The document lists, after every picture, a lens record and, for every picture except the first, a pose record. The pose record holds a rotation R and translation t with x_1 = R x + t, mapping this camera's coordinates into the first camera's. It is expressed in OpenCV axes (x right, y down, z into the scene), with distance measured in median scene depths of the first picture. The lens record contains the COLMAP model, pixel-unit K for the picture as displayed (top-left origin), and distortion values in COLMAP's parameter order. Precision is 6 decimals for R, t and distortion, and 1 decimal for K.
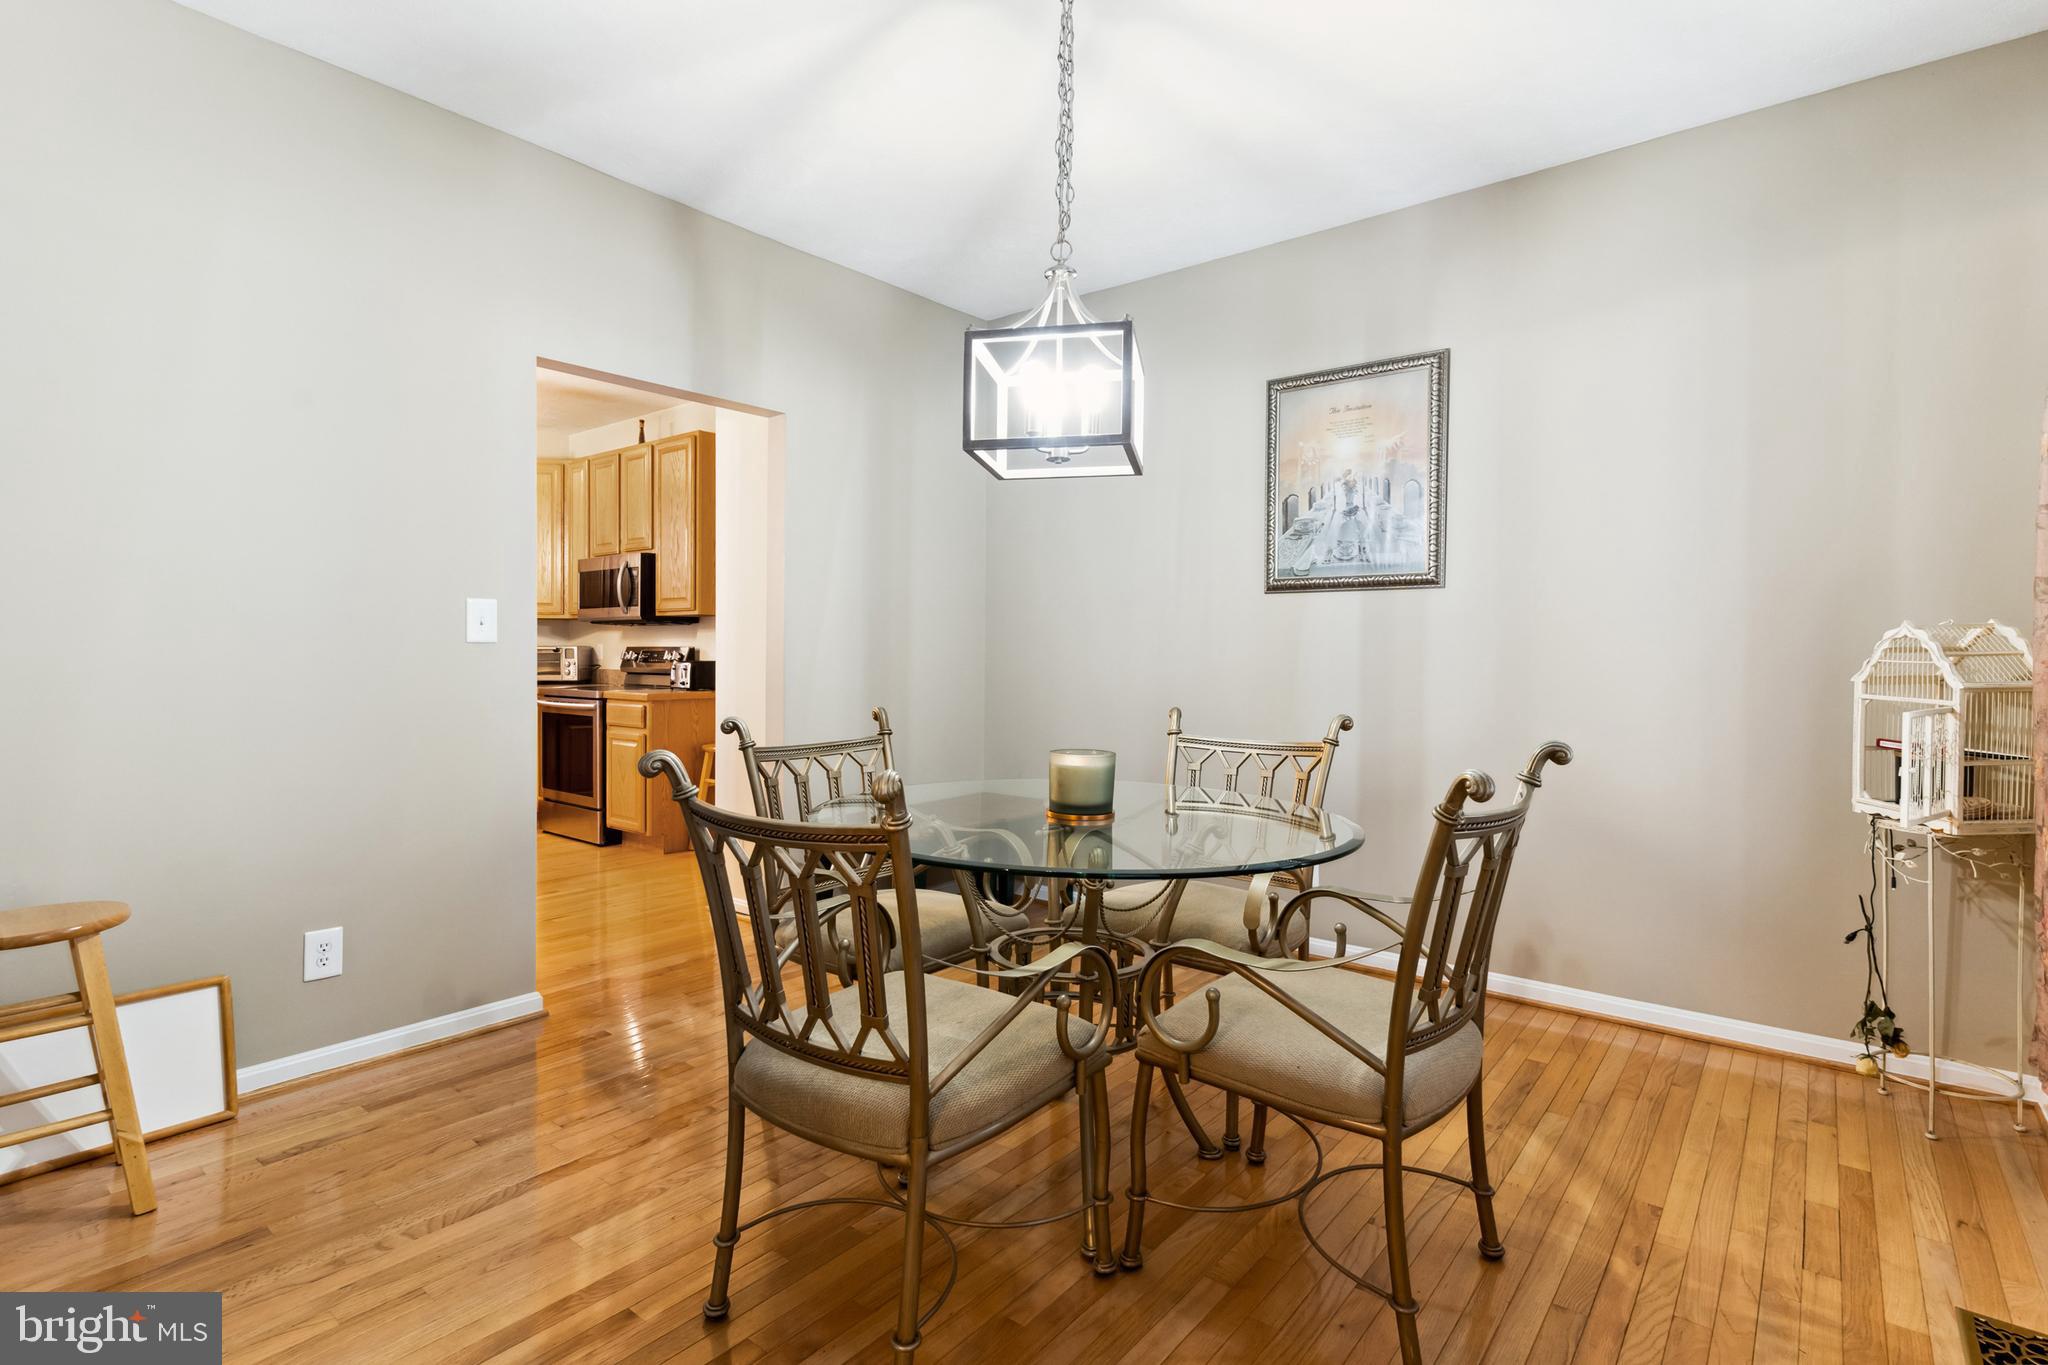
lens RADIAL K [[994.4, 0, 1010.7], [0, 994.4, 665.0], [0, 0, 1]] dist [0.000360, 0.001516]
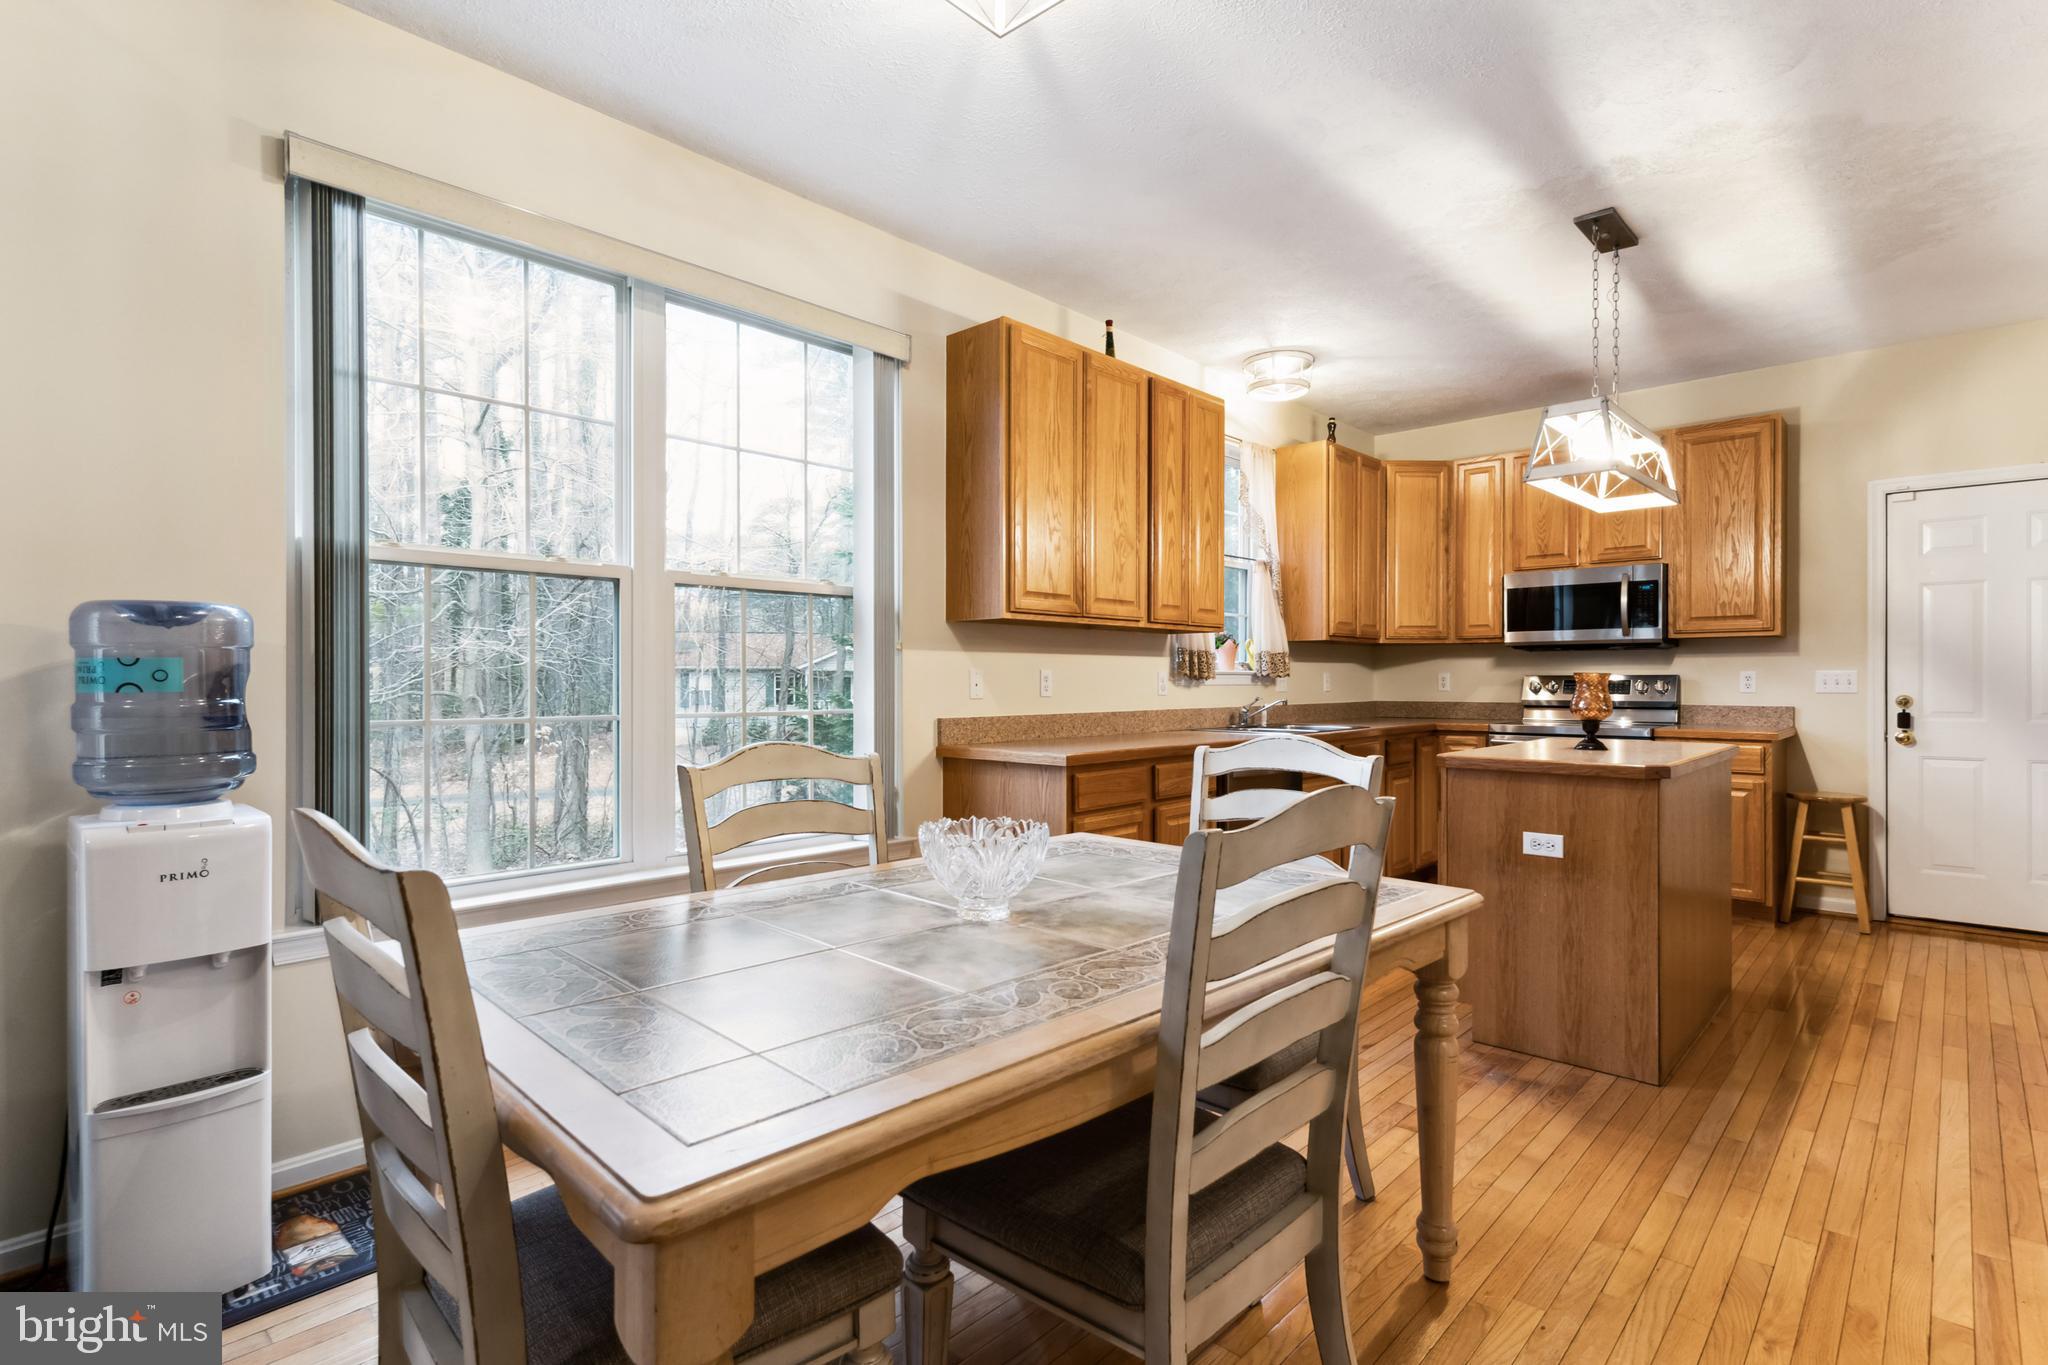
lens RADIAL K [[994.4, 0, 1032.7], [0, 994.4, 684.7], [0, 0, 1]] dist [0.000360, 0.001516]
pose [[0.997750, -0.006451, -0.066726, -0.877940], [0.005913, 0.999948, -0.008255, -0.006720], [0.066776, 0.007841, 0.997737, 0.134885]]
